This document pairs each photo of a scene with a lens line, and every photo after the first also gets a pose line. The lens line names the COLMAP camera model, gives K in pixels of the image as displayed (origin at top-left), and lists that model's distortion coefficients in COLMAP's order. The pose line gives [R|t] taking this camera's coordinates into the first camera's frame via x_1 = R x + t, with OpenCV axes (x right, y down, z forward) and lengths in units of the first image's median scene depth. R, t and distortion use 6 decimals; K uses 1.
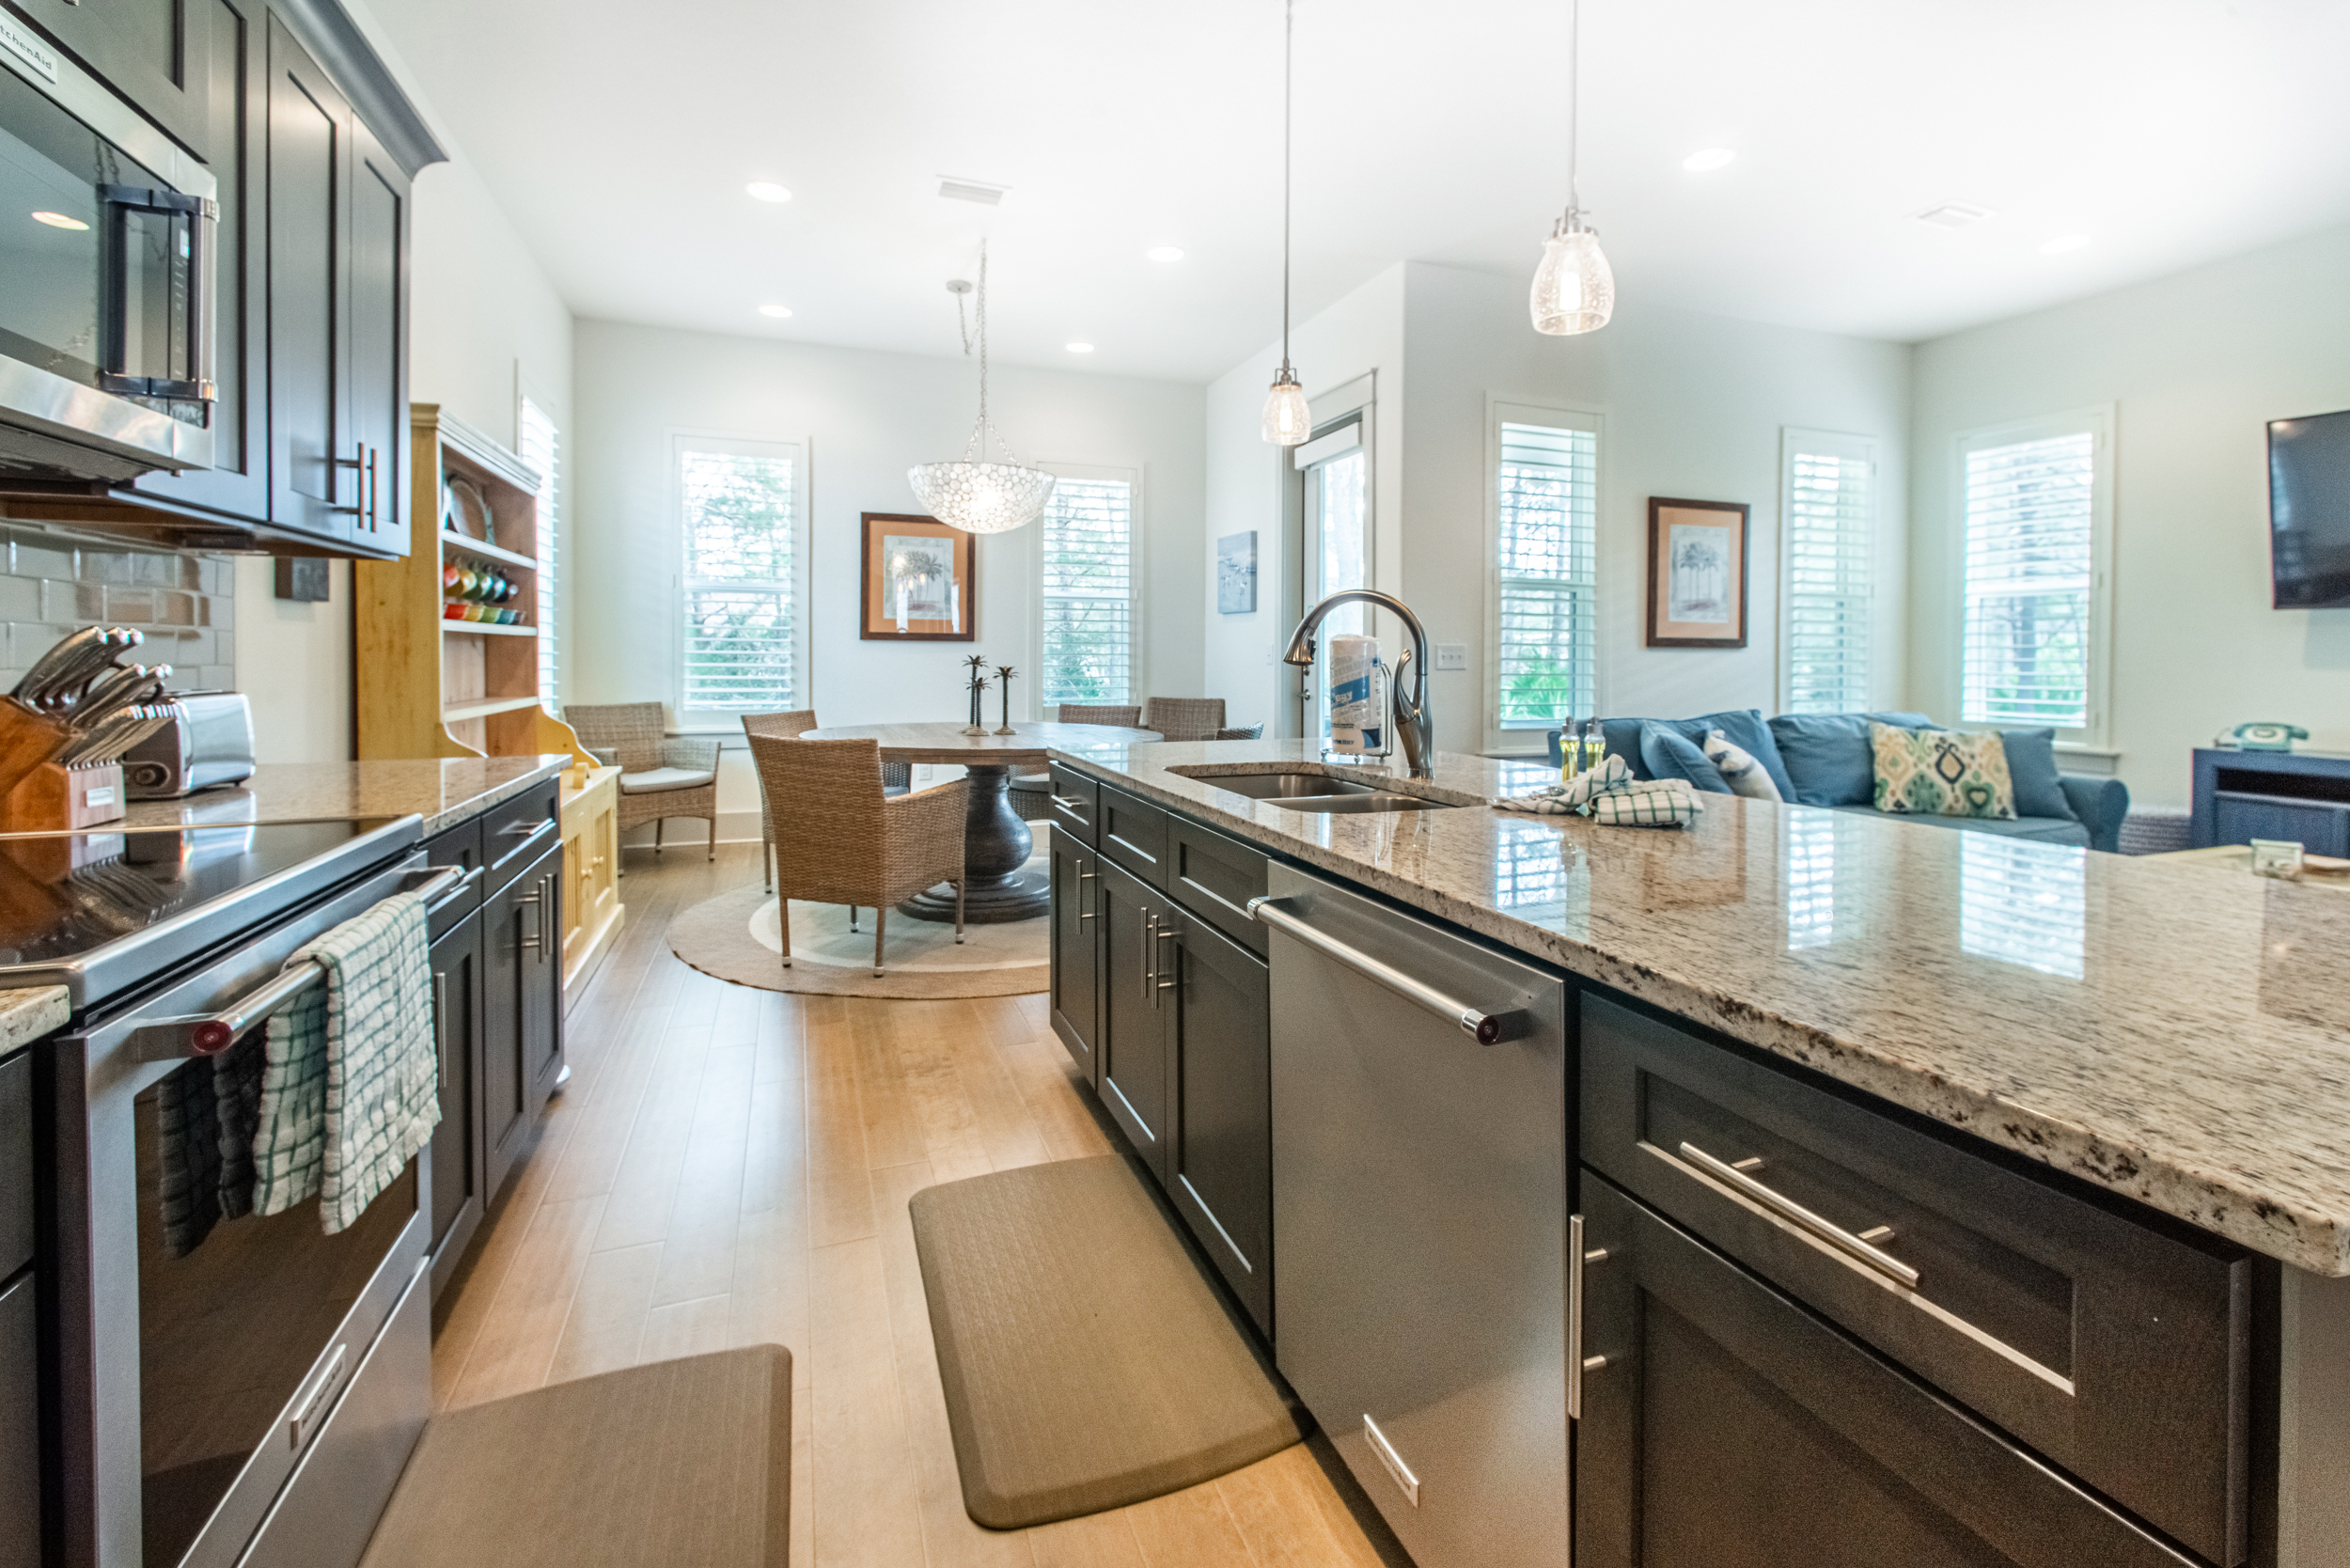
lens RADIAL K [[1016.3, 0, 1181.5], [0, 1016.3, 659.9], [0, 0, 1]] dist [-0.001596, -0.000185]
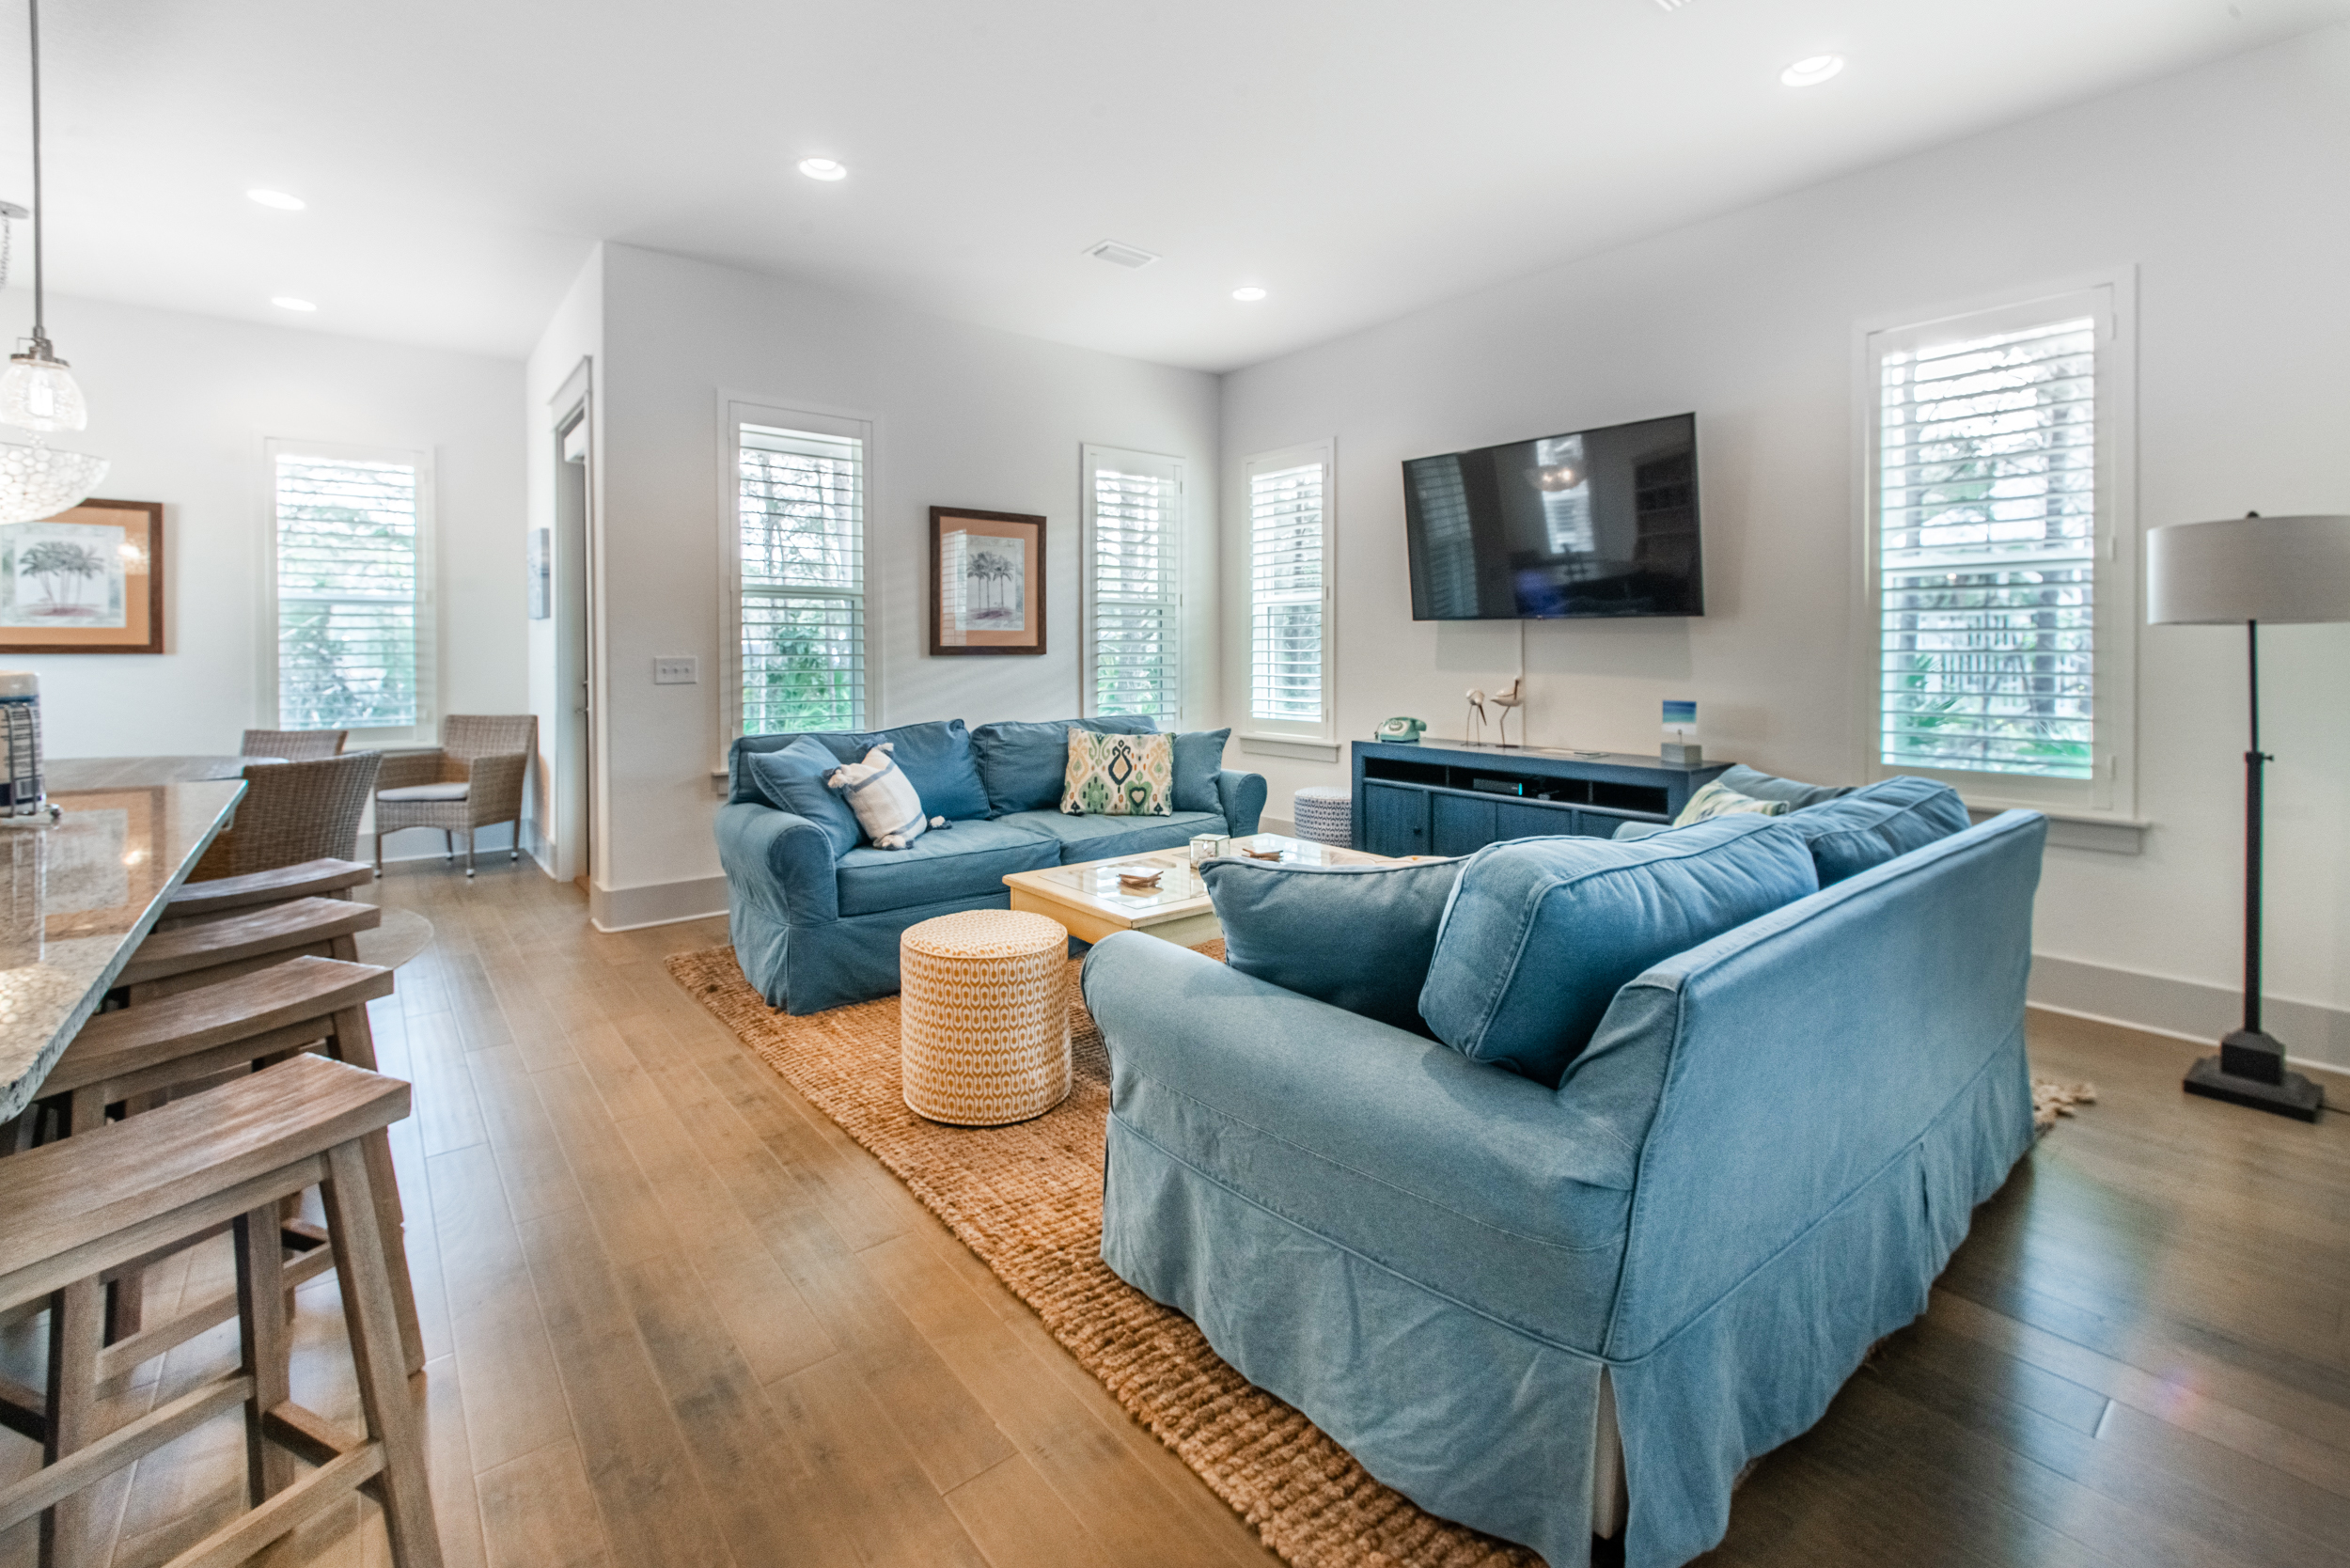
lens RADIAL K [[1016.3, 0, 1179.1], [0, 1016.3, 661.3], [0, 0, 1]] dist [-0.001596, -0.000185]
pose [[0.949030, -0.012547, 0.314936, 0.483063], [0.009835, 0.999900, 0.010197, -0.019031], [-0.315032, -0.006580, 0.949058, -0.041950]]
